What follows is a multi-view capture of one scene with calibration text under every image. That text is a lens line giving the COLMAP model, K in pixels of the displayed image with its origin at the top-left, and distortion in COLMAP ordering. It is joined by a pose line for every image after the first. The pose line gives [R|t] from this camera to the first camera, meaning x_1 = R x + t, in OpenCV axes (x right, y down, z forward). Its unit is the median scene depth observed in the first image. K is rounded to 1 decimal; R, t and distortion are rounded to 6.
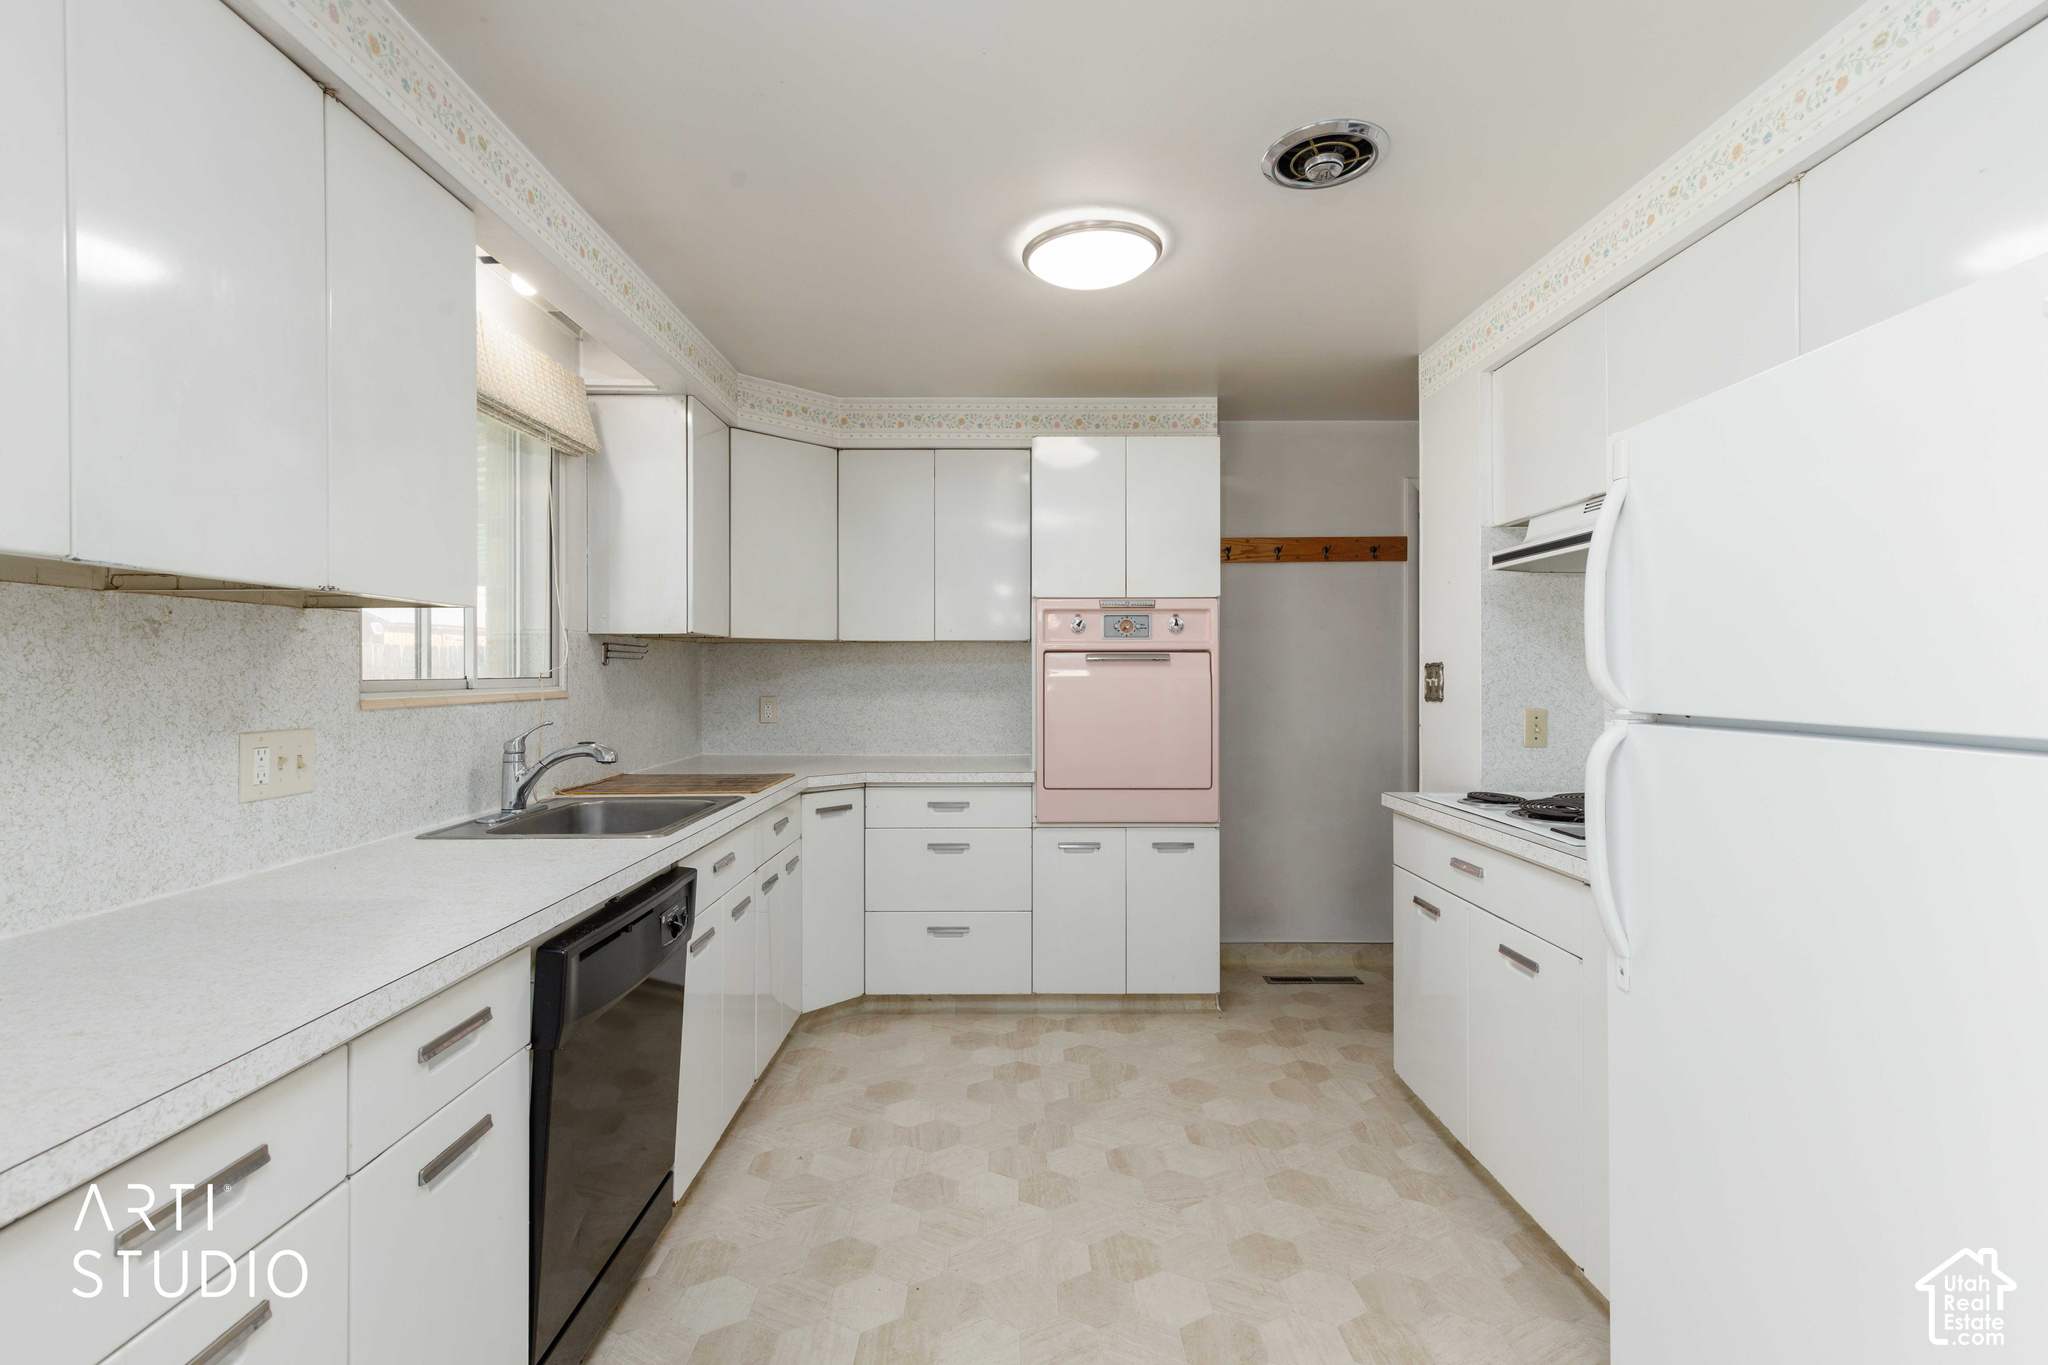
lens RADIAL K [[926.5, 0, 1020.0], [0, 926.5, 677.3], [0, 0, 1]] dist [0.002662, 0.000209]
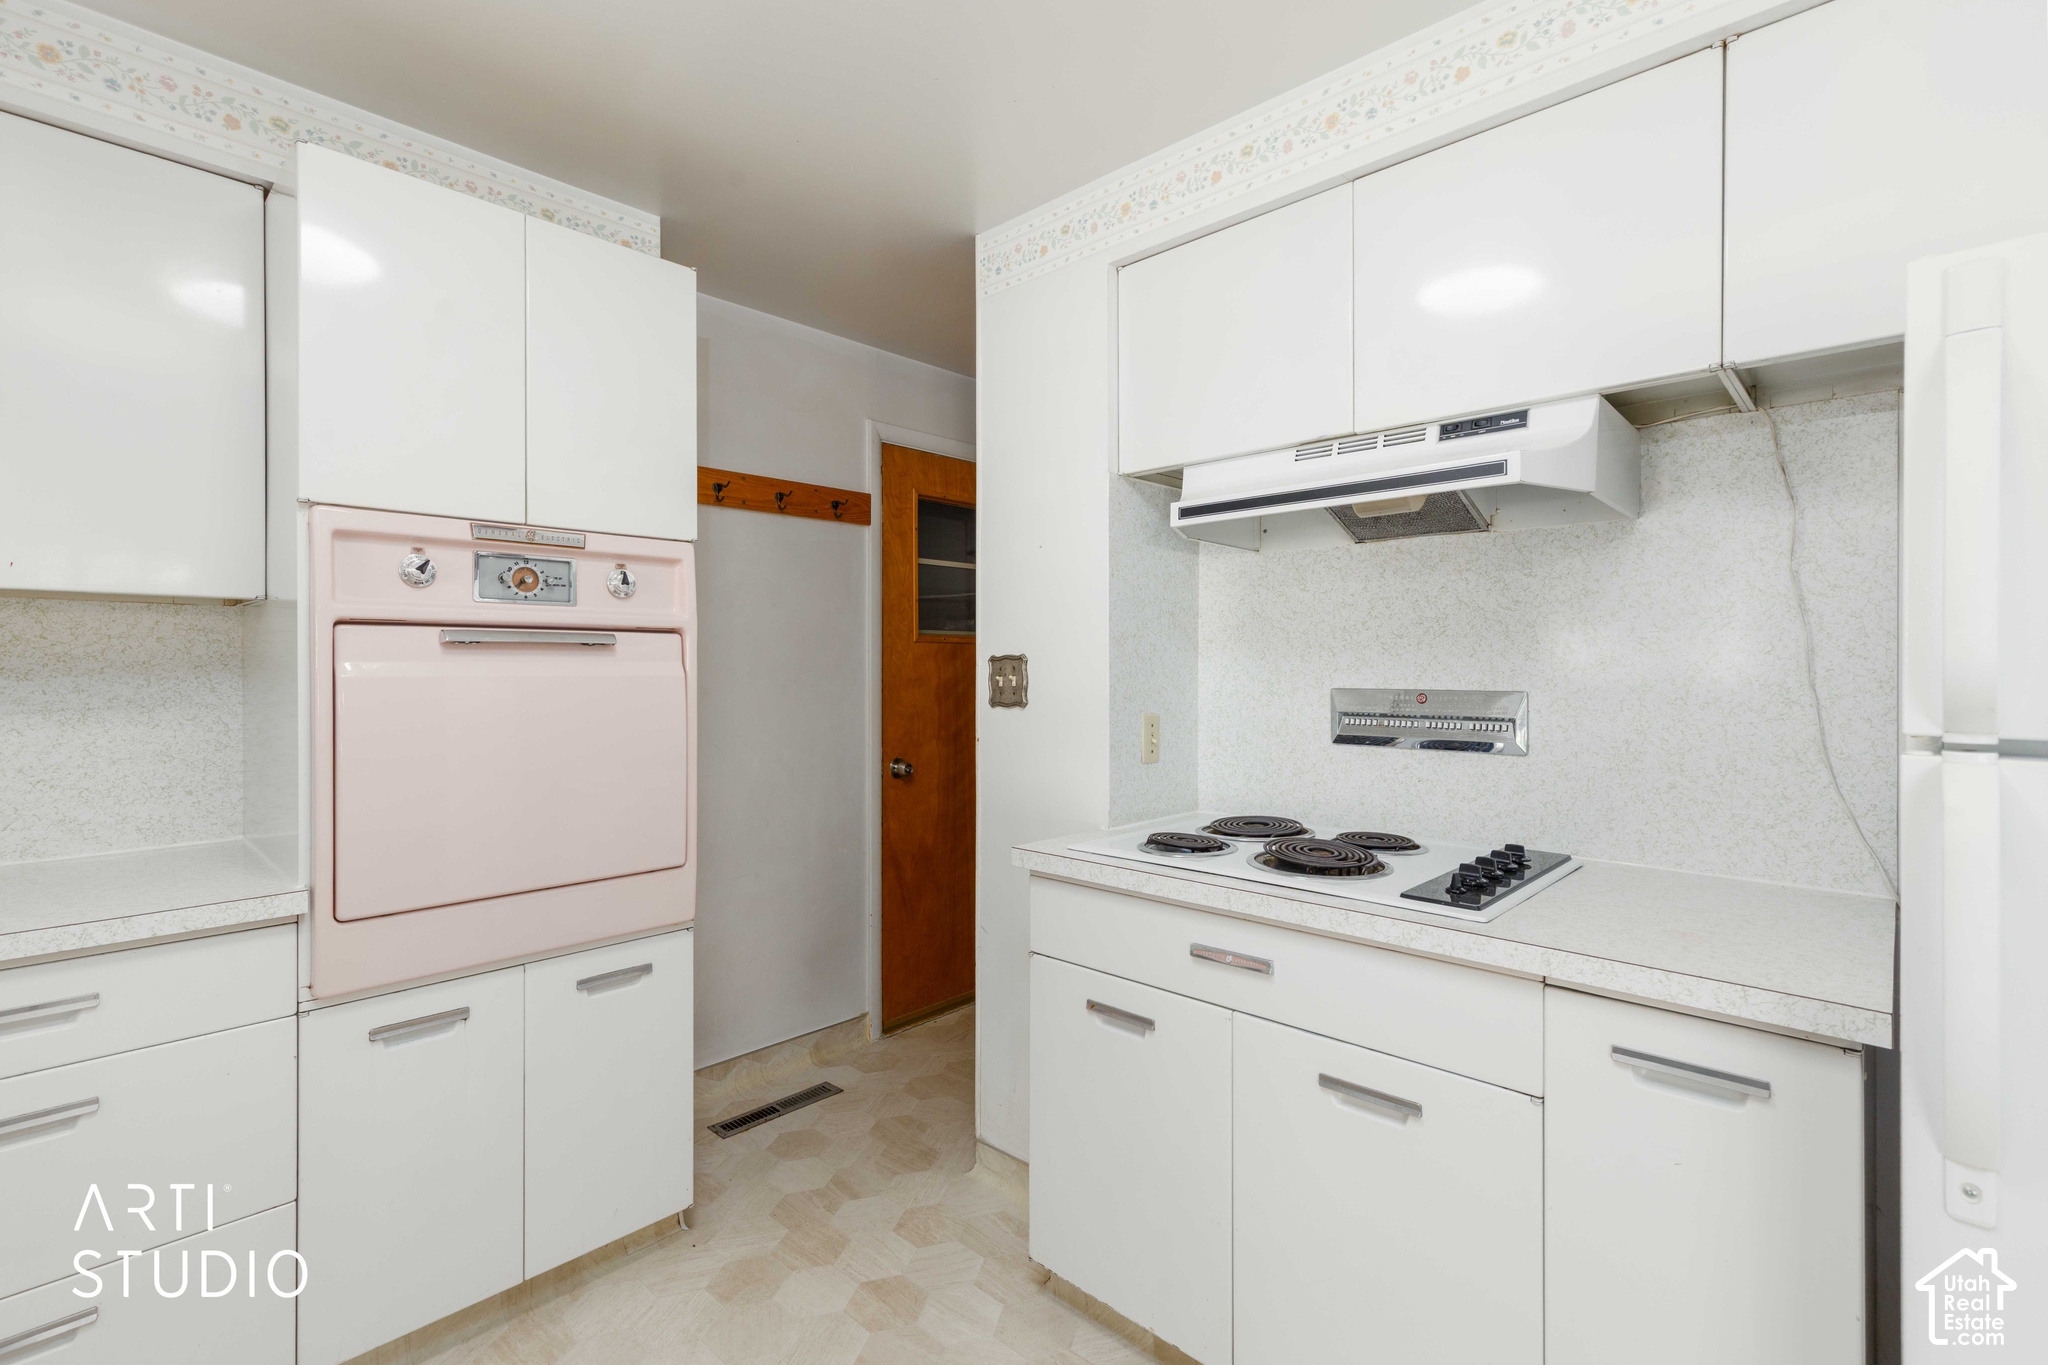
lens RADIAL K [[926.5, 0, 1029.2], [0, 926.5, 671.9], [0, 0, 1]] dist [0.002662, 0.000209]
pose [[0.685964, -0.002823, 0.727630, -0.071118], [0.003480, 0.999994, 0.000599, -0.002355], [-0.727627, 0.002121, 0.685970, 0.438555]]
